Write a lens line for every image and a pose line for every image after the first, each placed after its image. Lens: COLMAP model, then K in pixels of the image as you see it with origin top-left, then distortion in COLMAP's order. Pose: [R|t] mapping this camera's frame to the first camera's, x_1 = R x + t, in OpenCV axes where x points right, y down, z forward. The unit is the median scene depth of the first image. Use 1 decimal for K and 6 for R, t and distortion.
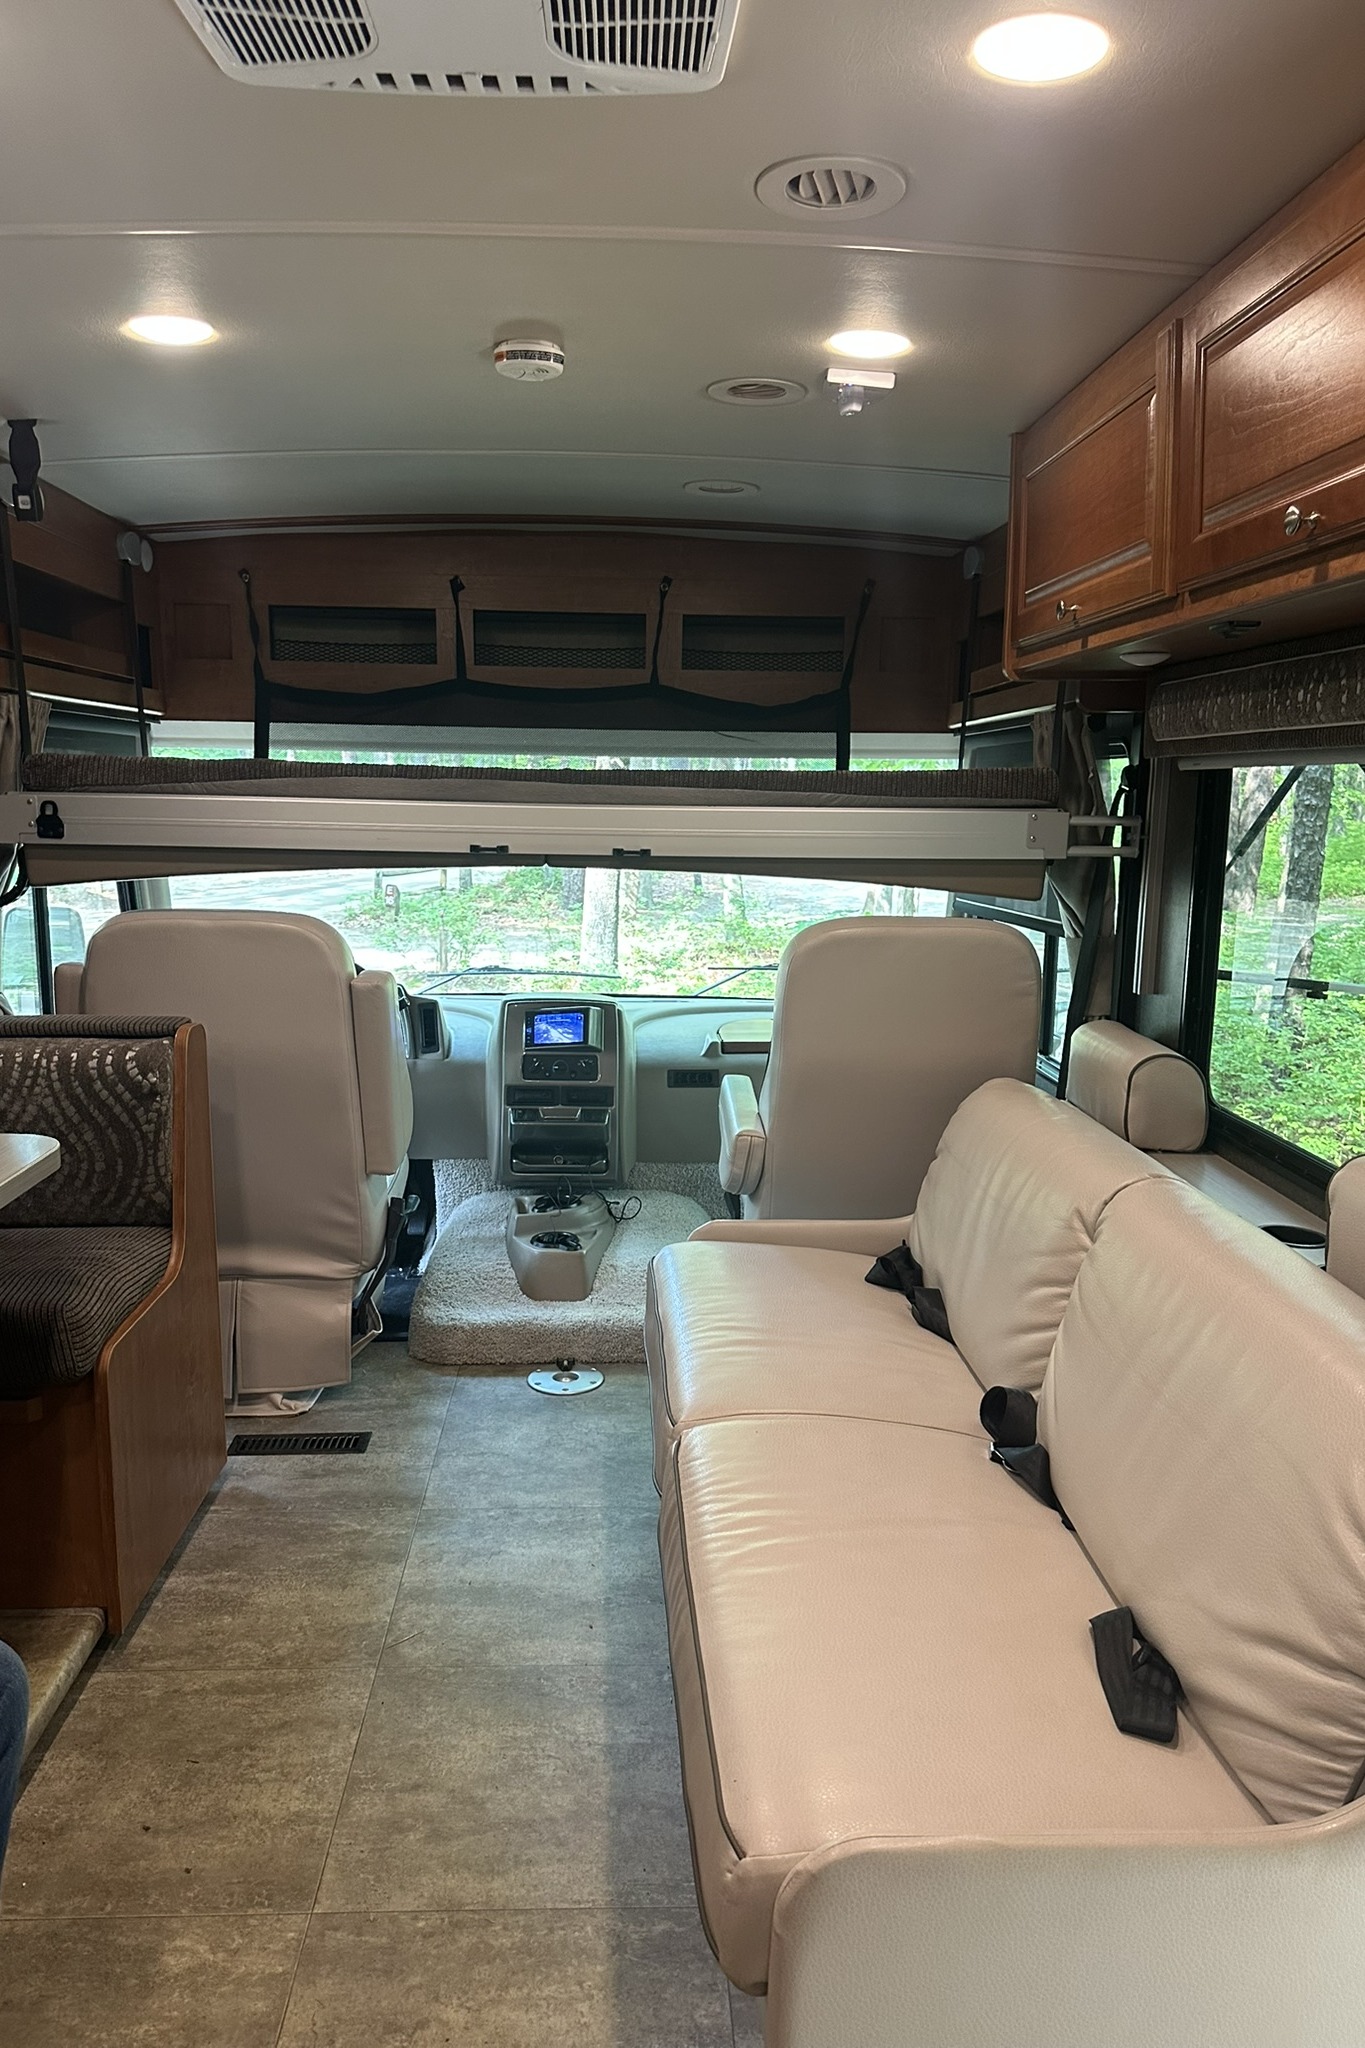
lens RADIAL K [[1480.5, 0, 675.8], [0, 1480.5, 1028.8], [0, 0, 1]] dist [0.058072, -0.085751]
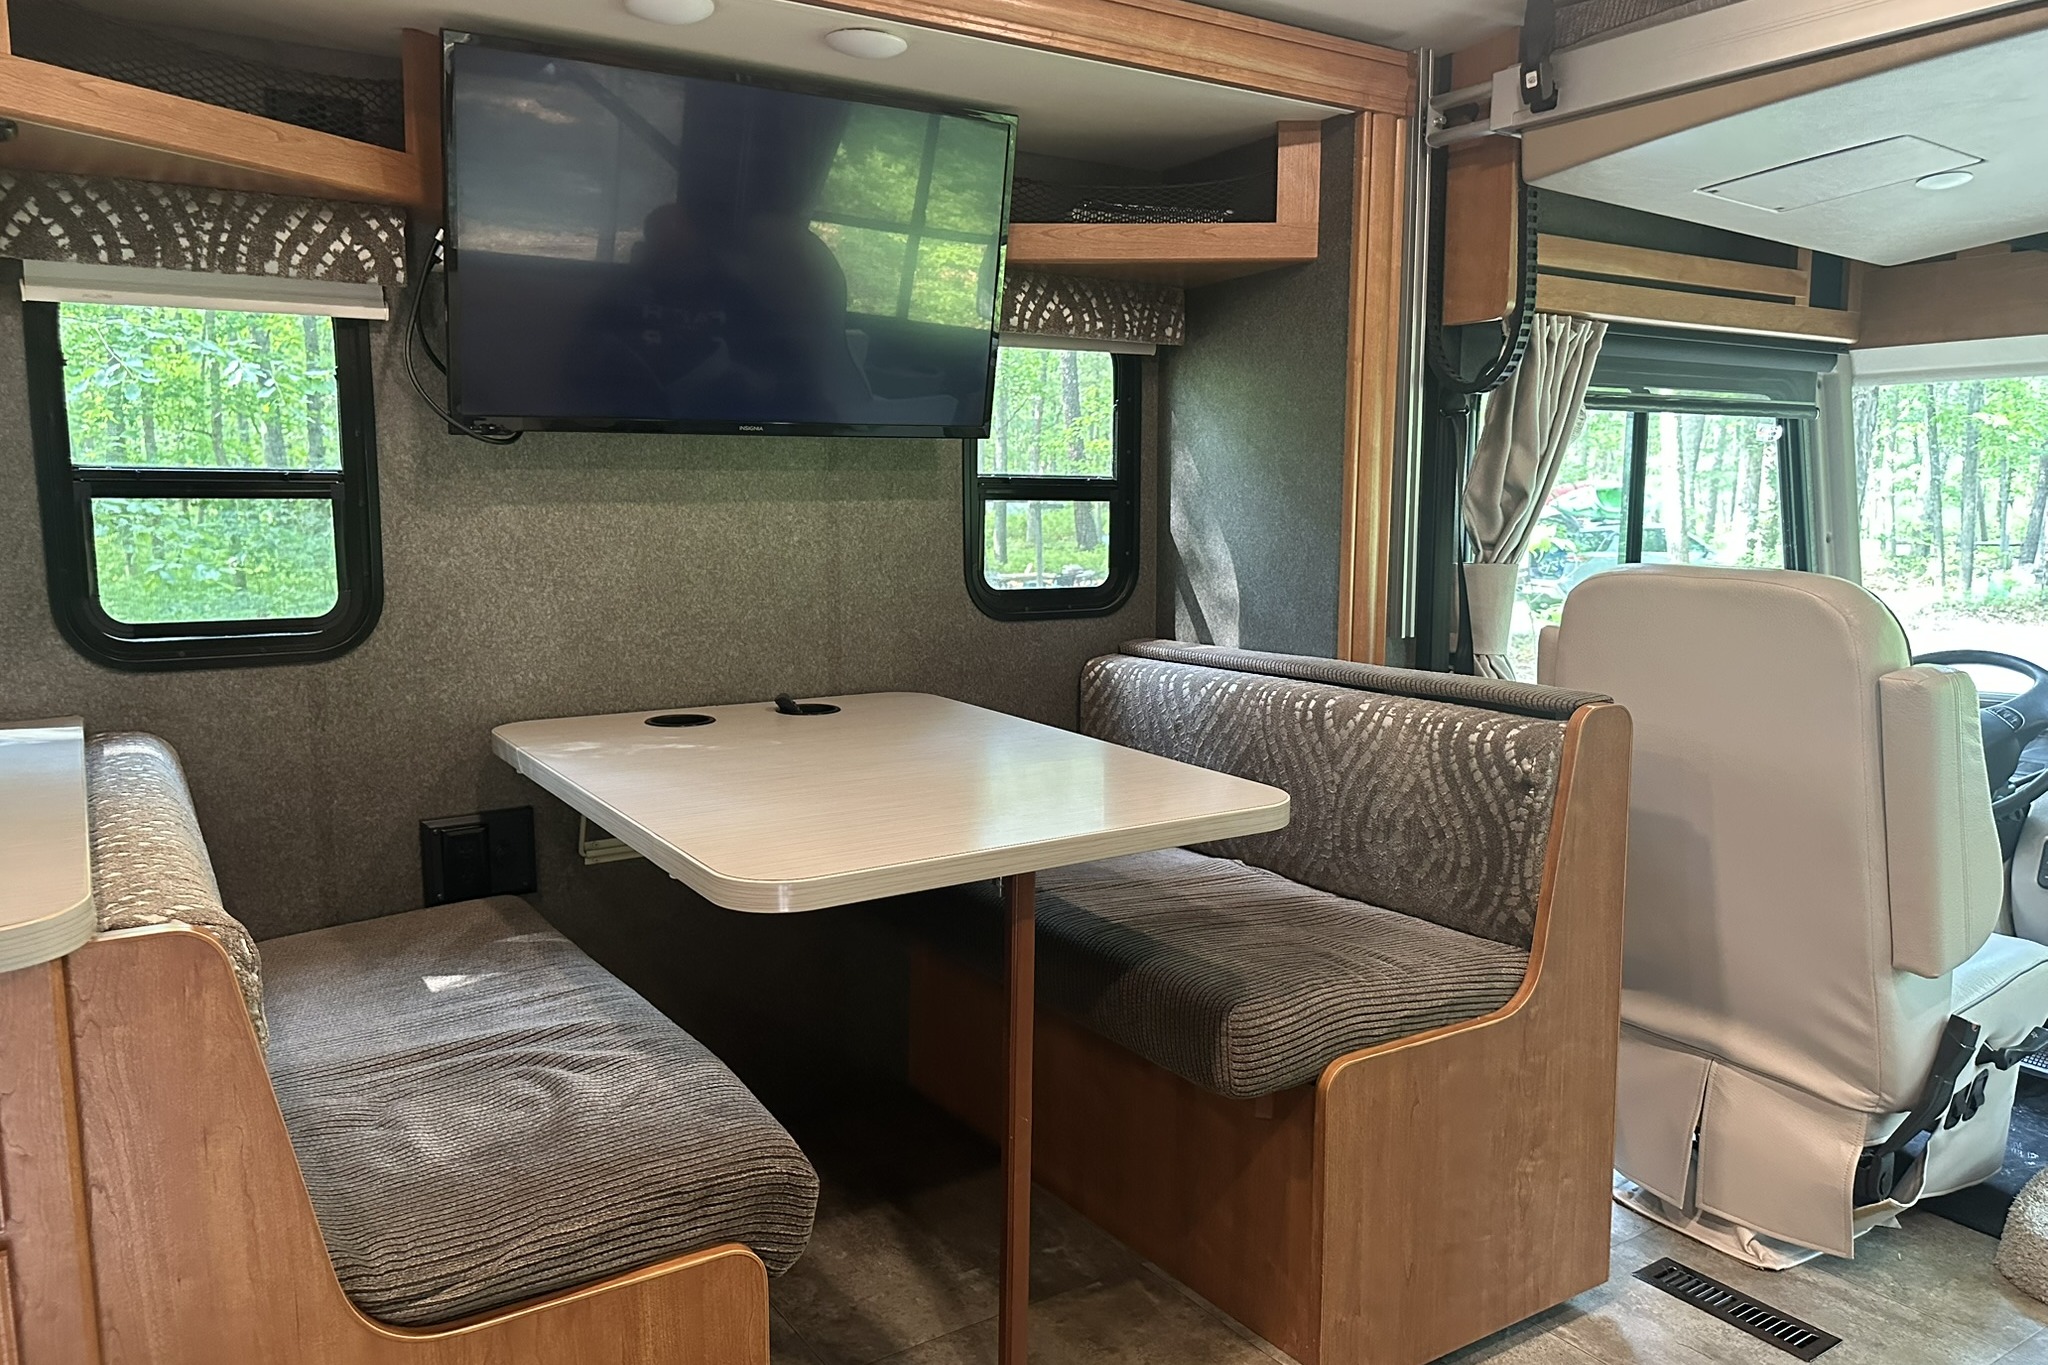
lens RADIAL K [[1457.3, 0, 1024.0], [0, 1457.3, 682.5], [0, 0, 1]] dist [-0.003905, -0.007973]
pose [[0.513170, 0.103904, -0.851974, 0.135232], [-0.134123, 0.990158, 0.039970, -0.004384], [0.847742, 0.093758, 0.522056, 0.298028]]
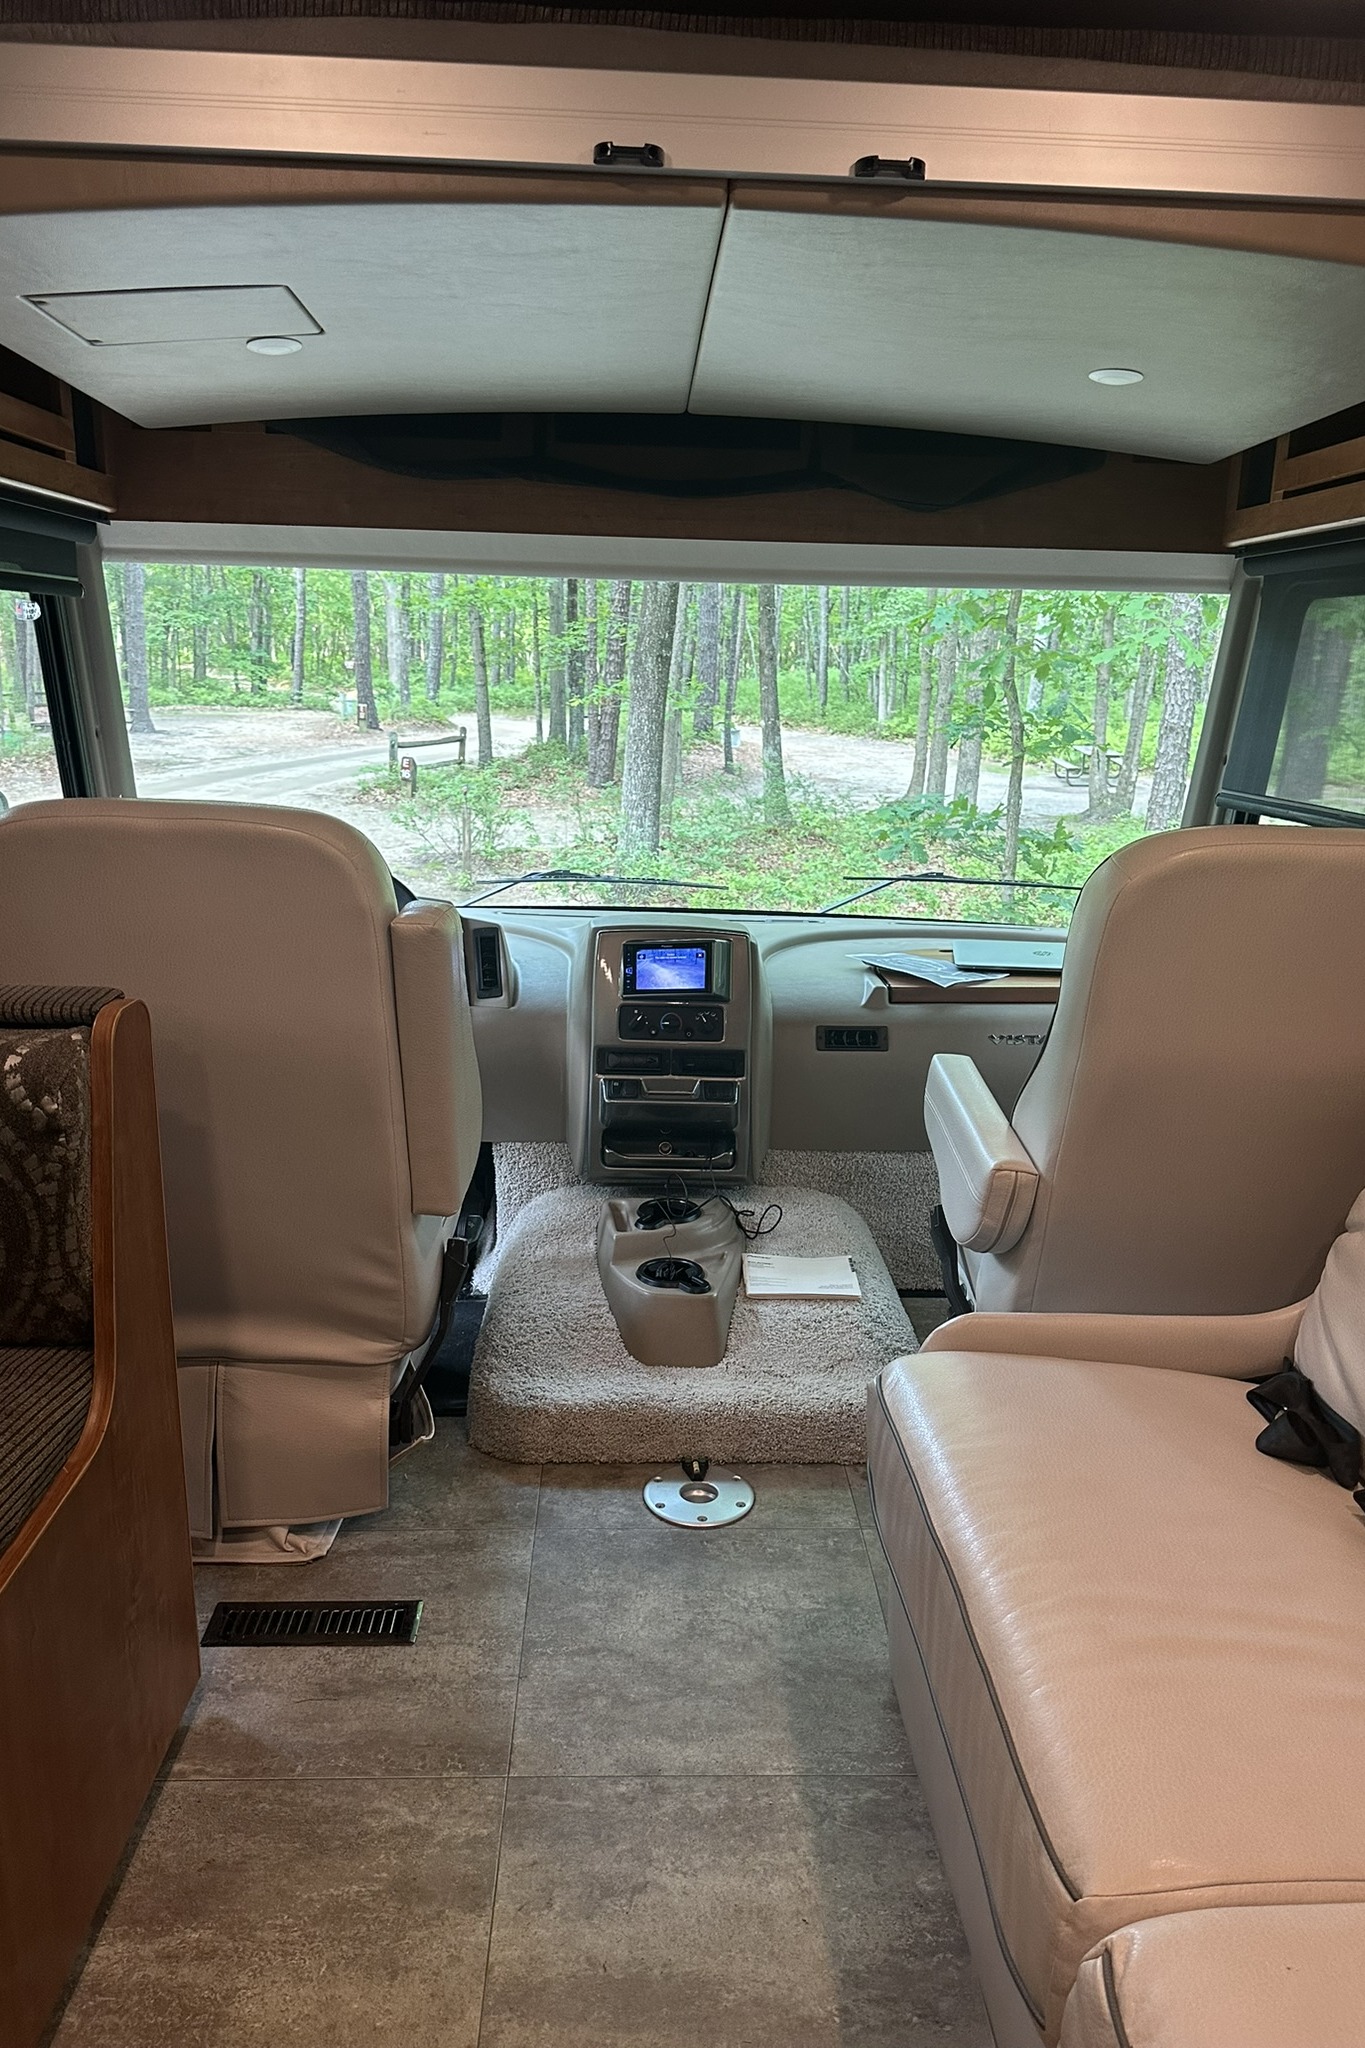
lens RADIAL K [[1457.3, 0, 682.5], [0, 1457.3, 1024.0], [0, 0, 1]] dist [-0.003905, -0.007973]
pose [[0.999870, 0.016090, 0.001285, -0.090951], [-0.016141, 0.996537, 0.081569, -0.038010], [0.000032, -0.081579, 0.996667, 0.365842]]
